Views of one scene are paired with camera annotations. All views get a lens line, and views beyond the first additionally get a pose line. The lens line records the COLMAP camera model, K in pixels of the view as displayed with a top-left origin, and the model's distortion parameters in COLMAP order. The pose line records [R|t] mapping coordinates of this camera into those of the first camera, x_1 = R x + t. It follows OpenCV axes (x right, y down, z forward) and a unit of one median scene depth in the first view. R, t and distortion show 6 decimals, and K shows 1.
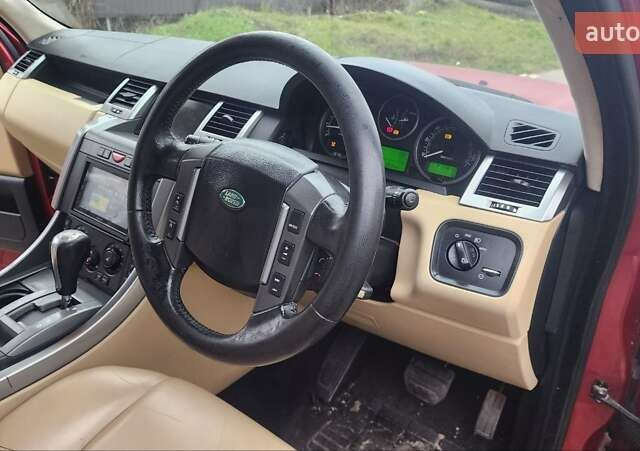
lens RADIAL K [[535.0, 0, 314.9], [0, 535.0, 223.3], [0, 0, 1]] dist [0.088261, -0.110927]
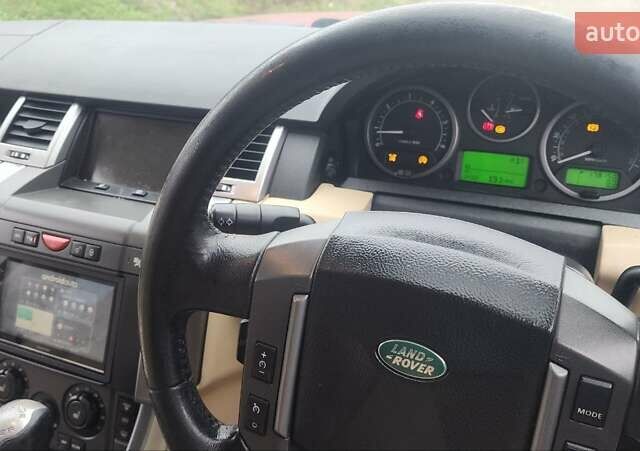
lens RADIAL K [[535.0, 0, 314.9], [0, 535.0, 223.3], [0, 0, 1]] dist [0.088261, -0.110927]
pose [[0.961754, -0.192024, 0.195338, -0.208179], [0.176091, 0.979675, 0.096066, -0.152531], [-0.209815, -0.057995, 0.976020, 0.374467]]
